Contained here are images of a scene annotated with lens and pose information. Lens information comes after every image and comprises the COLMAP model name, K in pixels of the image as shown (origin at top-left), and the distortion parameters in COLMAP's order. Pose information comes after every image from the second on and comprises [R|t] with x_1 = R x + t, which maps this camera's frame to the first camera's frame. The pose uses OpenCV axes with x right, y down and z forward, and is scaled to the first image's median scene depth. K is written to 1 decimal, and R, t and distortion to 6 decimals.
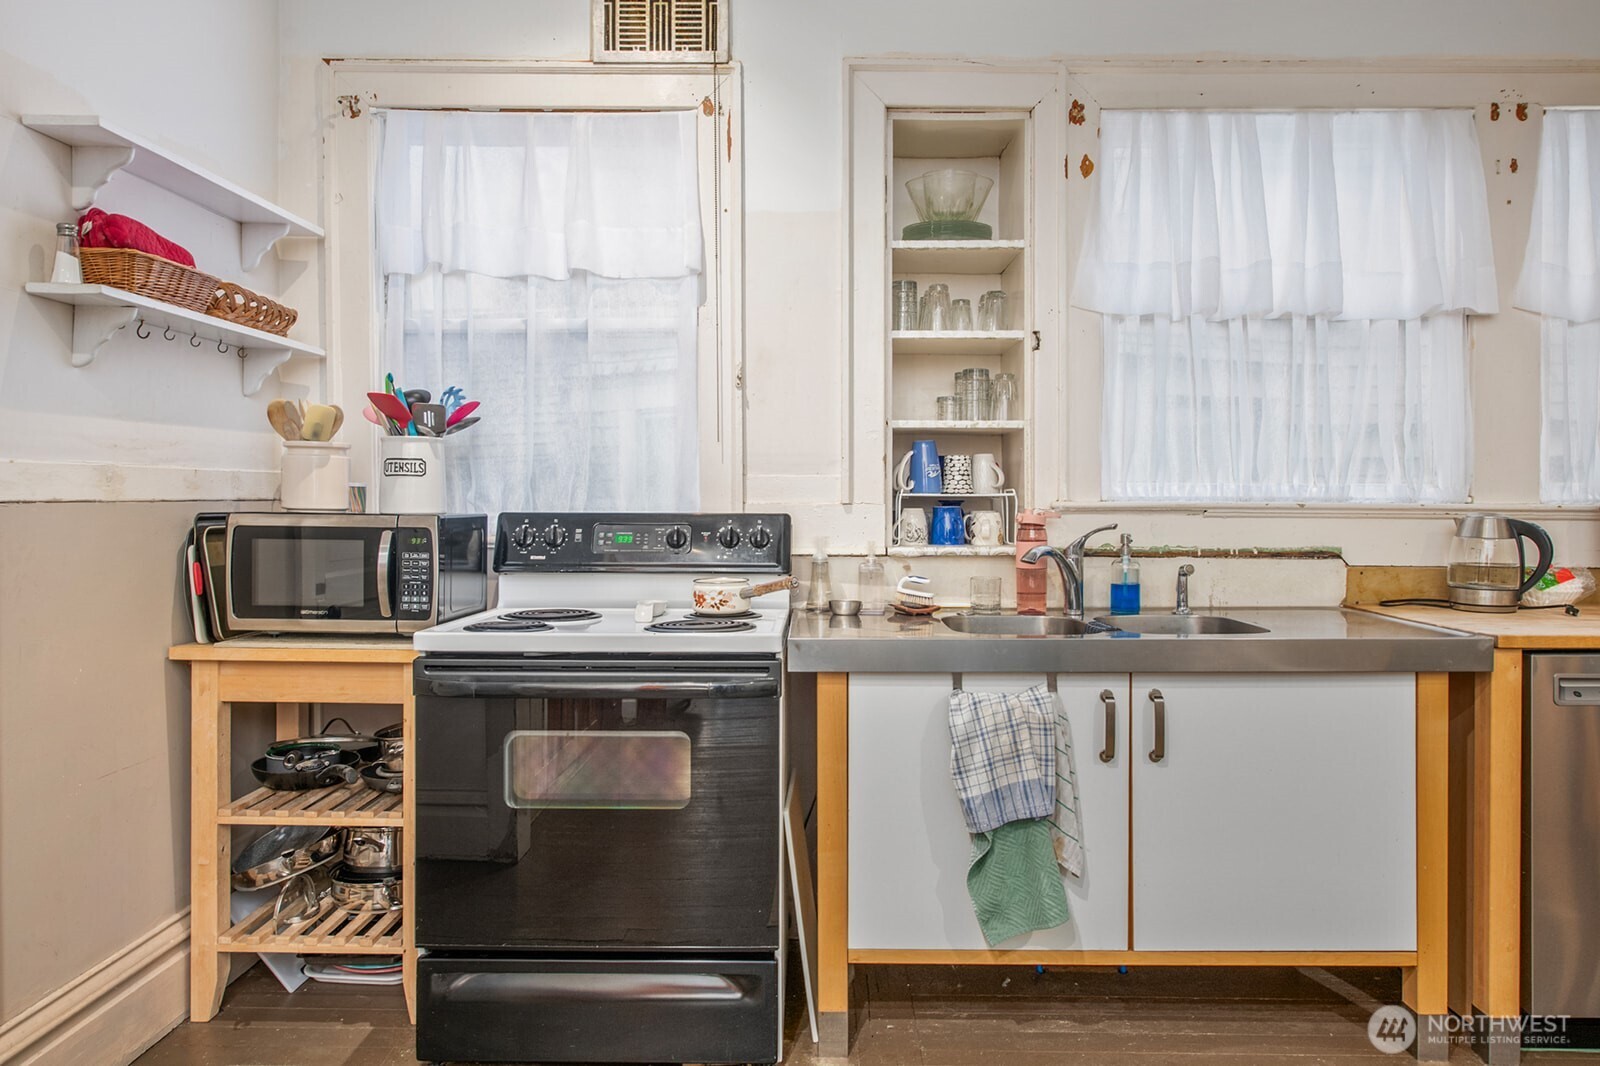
lens RADIAL K [[1125.9, 0, 802.5], [0, 1125.9, 507.9], [0, 0, 1]] dist [0.004810, 0.005682]
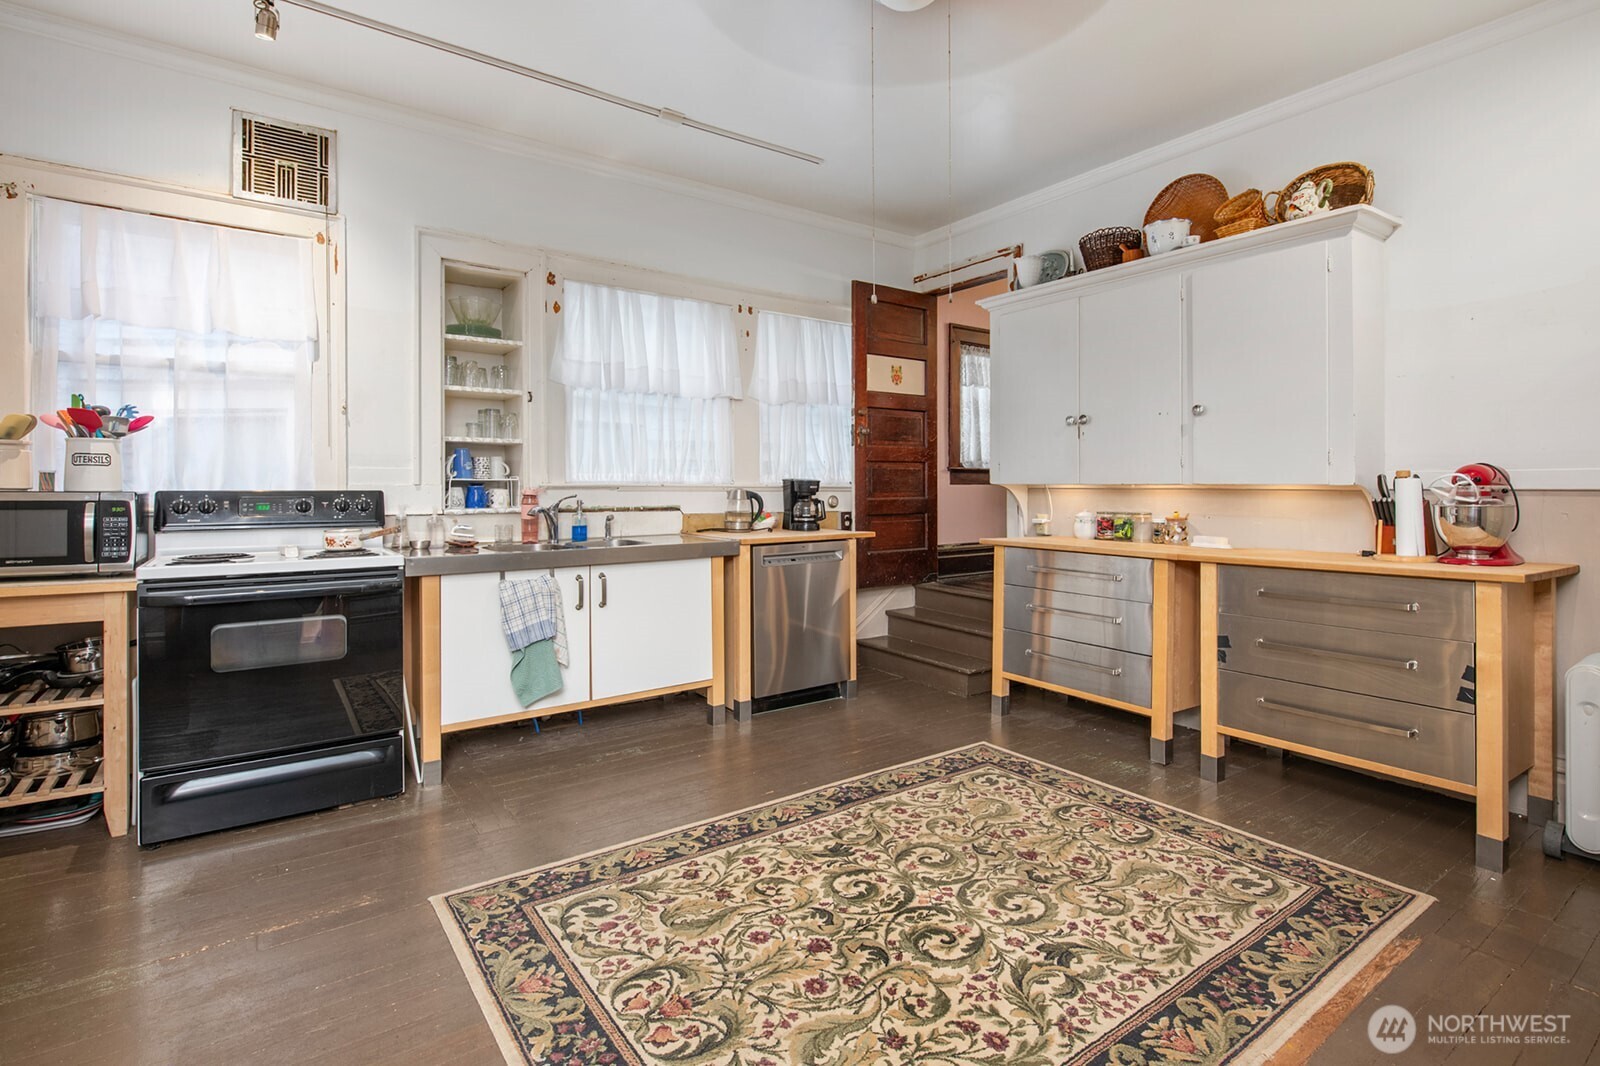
lens RADIAL K [[773.3, 0, 800.0], [0, 773.3, 533.0], [0, 0, 1]] dist [-0.000330, -0.000269]
pose [[0.822568, -0.036003, 0.567526, -0.163569], [0.003534, 0.998298, 0.058208, 0.003499], [-0.568656, -0.045875, 0.821295, -0.323074]]
